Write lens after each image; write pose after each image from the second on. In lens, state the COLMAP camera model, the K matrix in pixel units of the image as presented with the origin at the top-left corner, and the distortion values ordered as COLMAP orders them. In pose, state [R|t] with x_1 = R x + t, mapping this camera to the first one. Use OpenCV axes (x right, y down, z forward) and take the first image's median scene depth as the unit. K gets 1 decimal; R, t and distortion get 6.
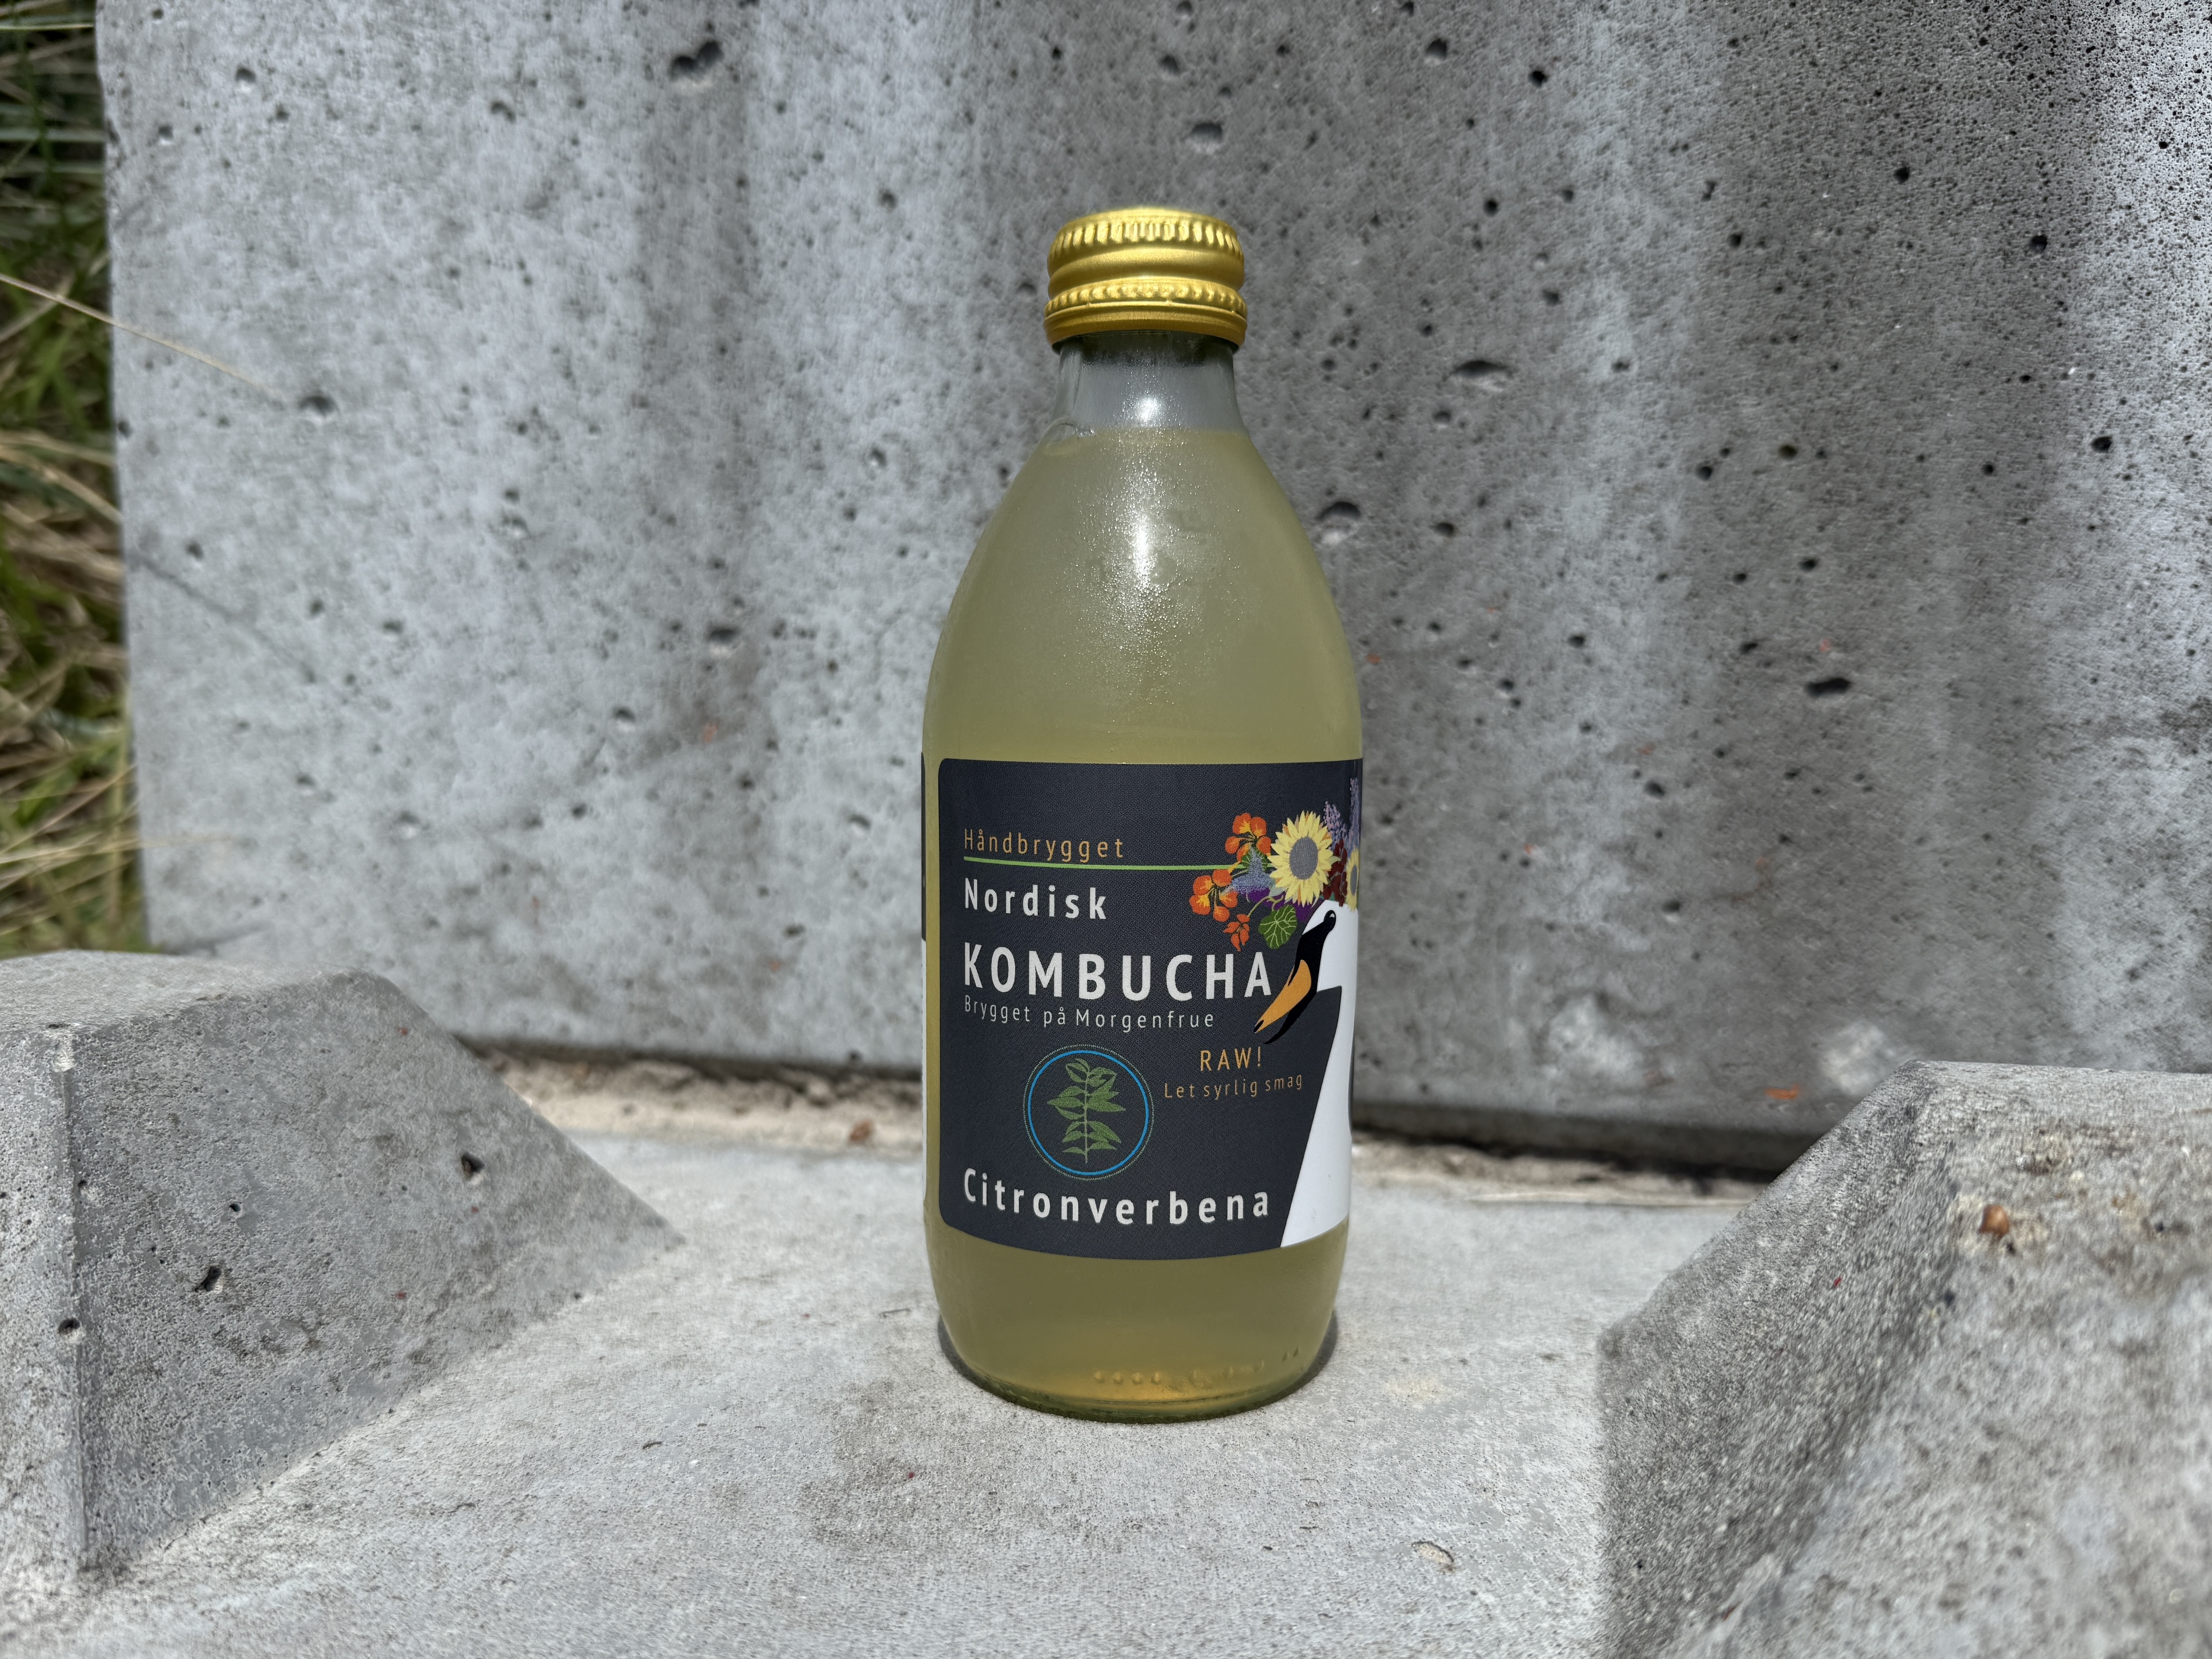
lens RADIAL K [[1791.7, 0, 1066.2], [0, 1791.7, 906.1], [0, 0, 1]] dist [0.181135, -0.543762]
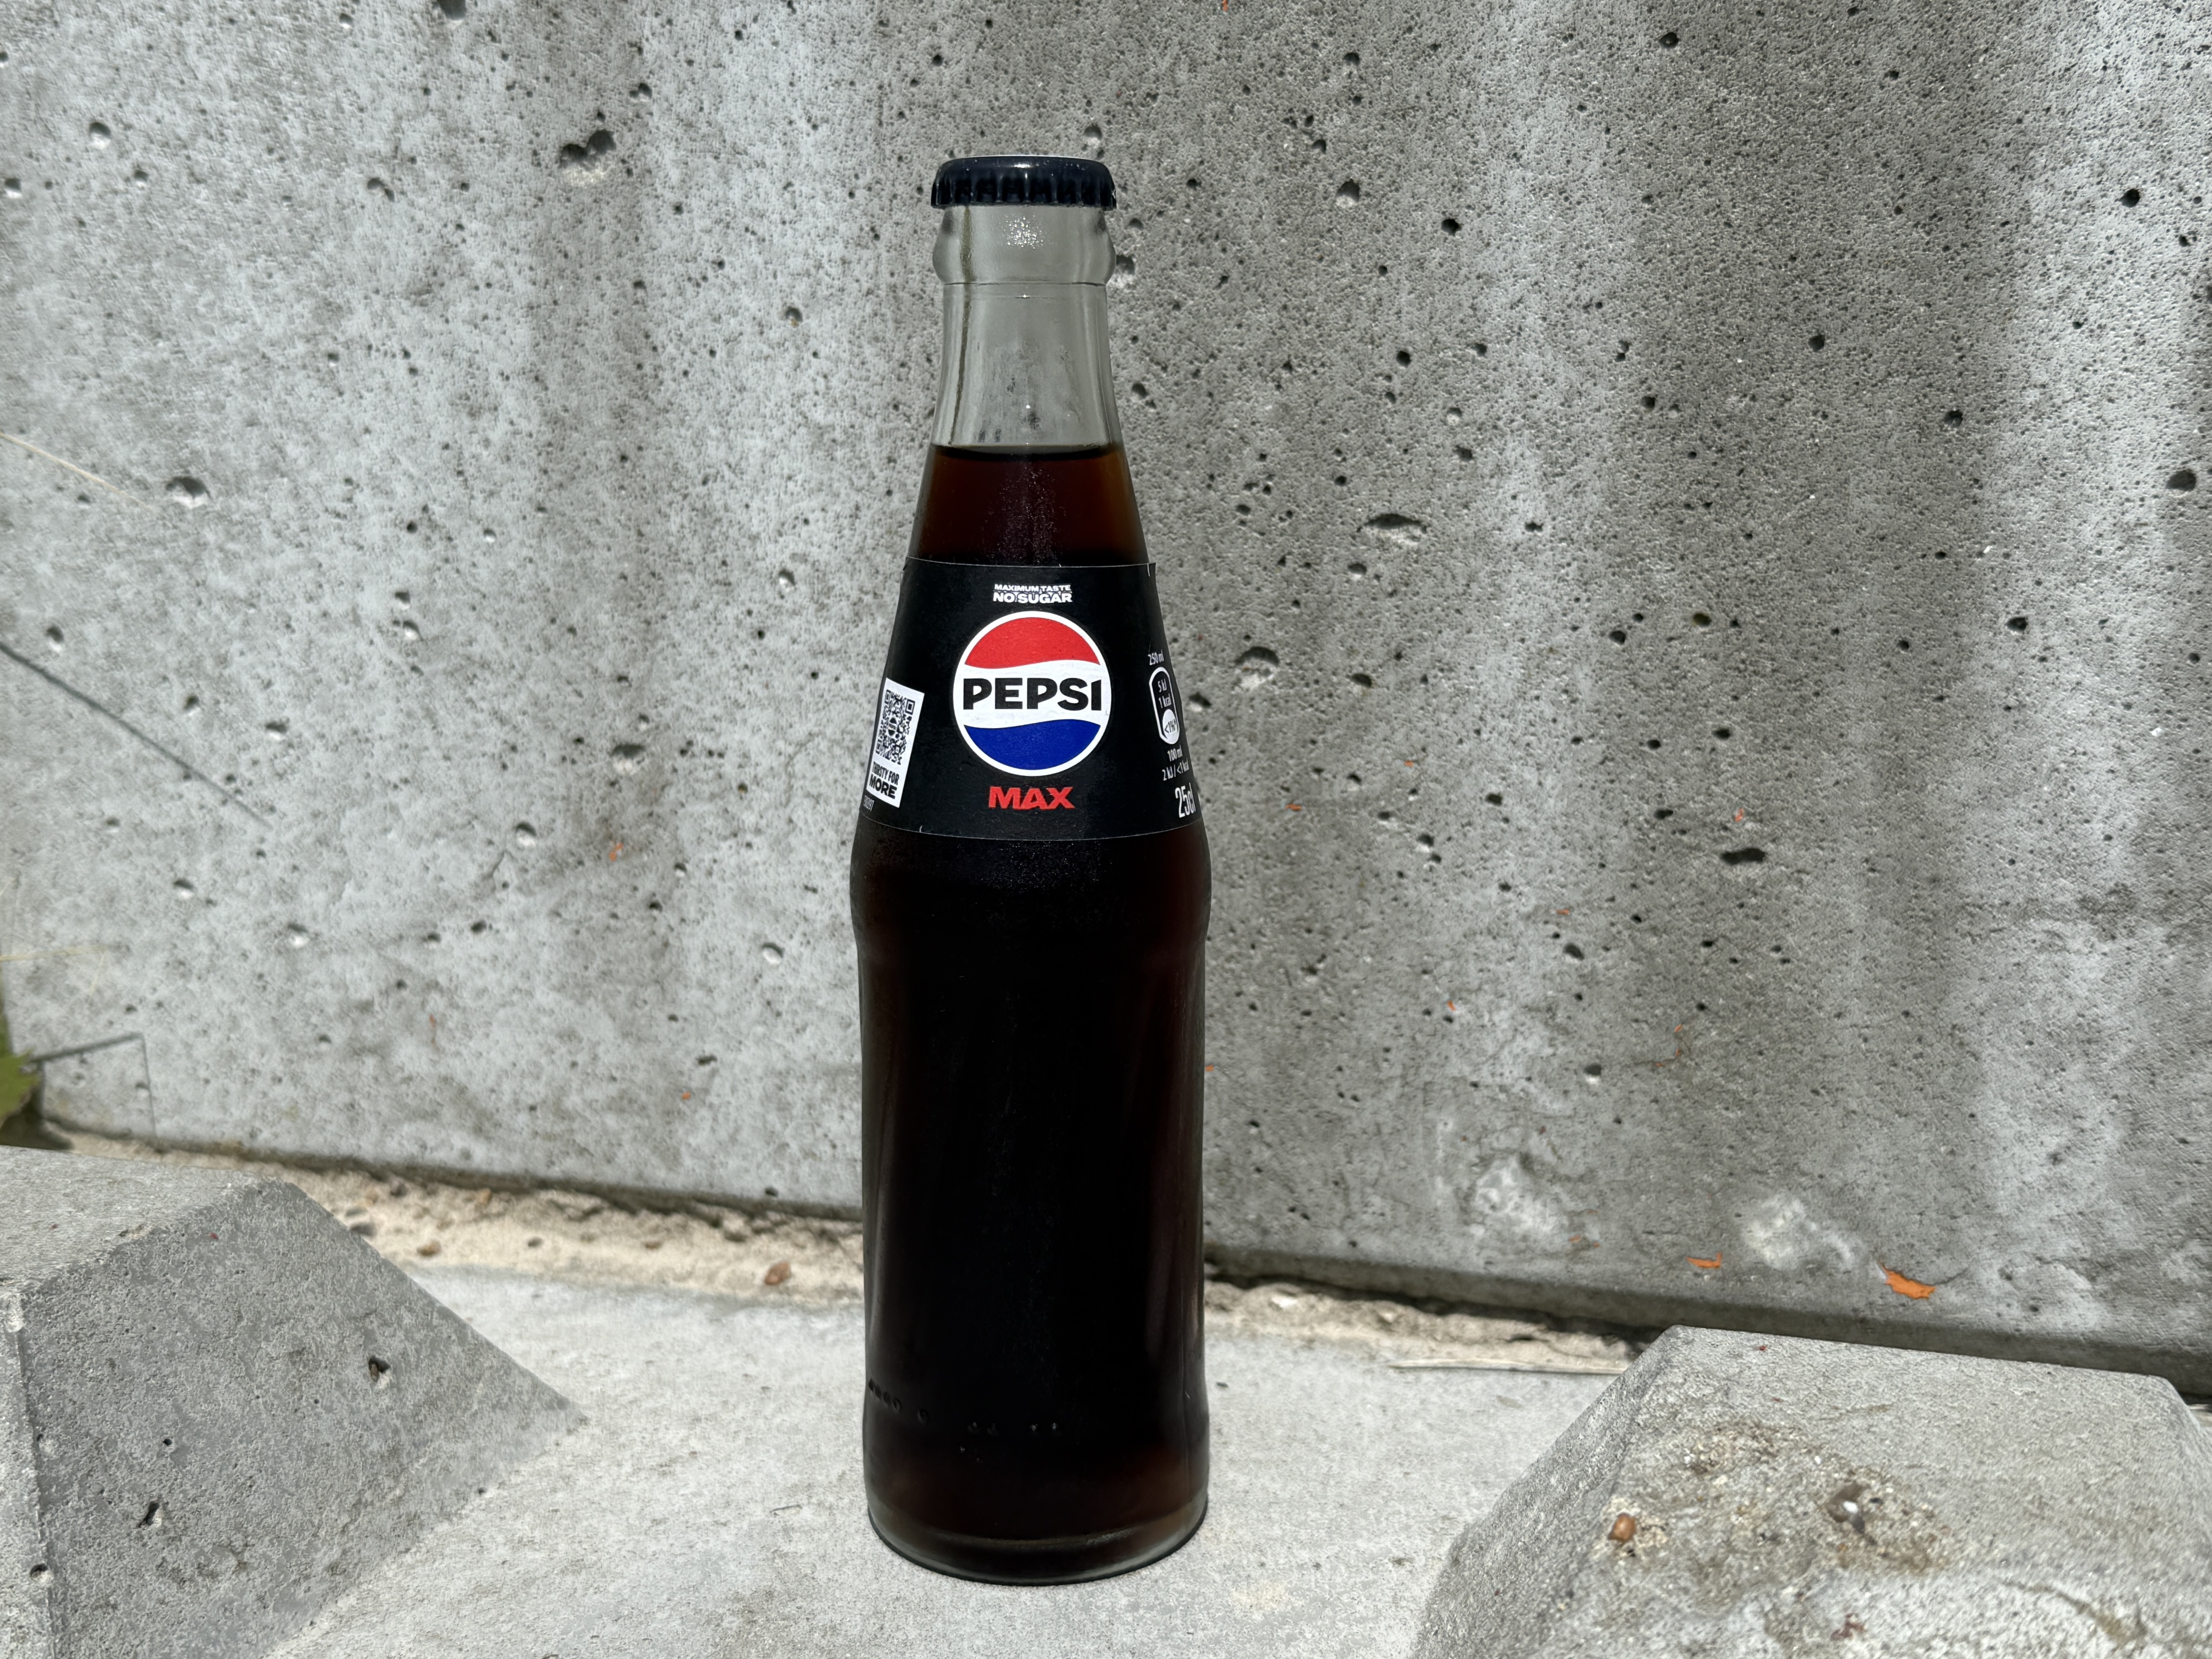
lens RADIAL K [[2495.3, 0, 1097.7], [0, 2495.3, 838.9], [0, 0, 1]] dist [0.189320, -0.563299]
pose [[0.999690, -0.003746, -0.024632, 0.098391], [0.004854, 0.998972, 0.045074, -0.181740], [0.024438, -0.045179, 0.998680, -0.343840]]
